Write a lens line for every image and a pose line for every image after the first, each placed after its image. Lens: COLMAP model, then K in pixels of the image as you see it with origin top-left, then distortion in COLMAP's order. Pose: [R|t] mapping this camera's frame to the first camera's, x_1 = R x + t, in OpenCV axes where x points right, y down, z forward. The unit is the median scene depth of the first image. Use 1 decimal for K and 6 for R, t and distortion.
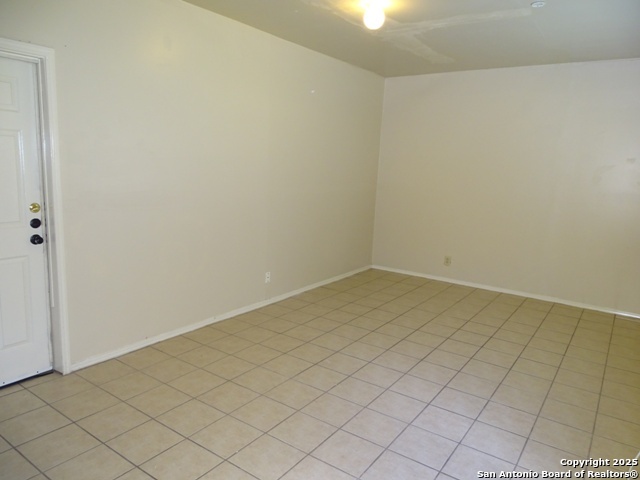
lens RADIAL K [[458.0, 0, 319.4], [0, 458.0, 240.4], [0, 0, 1]] dist [0.008961, 0.010085]
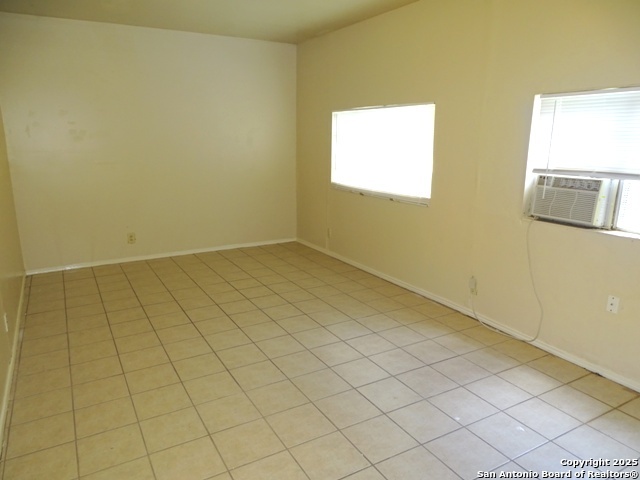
lens RADIAL K [[458.0, 0, 318.9], [0, 458.0, 240.3], [0, 0, 1]] dist [0.008961, 0.010085]
pose [[0.428925, -0.243223, 0.869980, -0.553701], [0.172009, 0.967441, 0.185665, -0.088976], [-0.886812, 0.070008, 0.456796, 0.375302]]
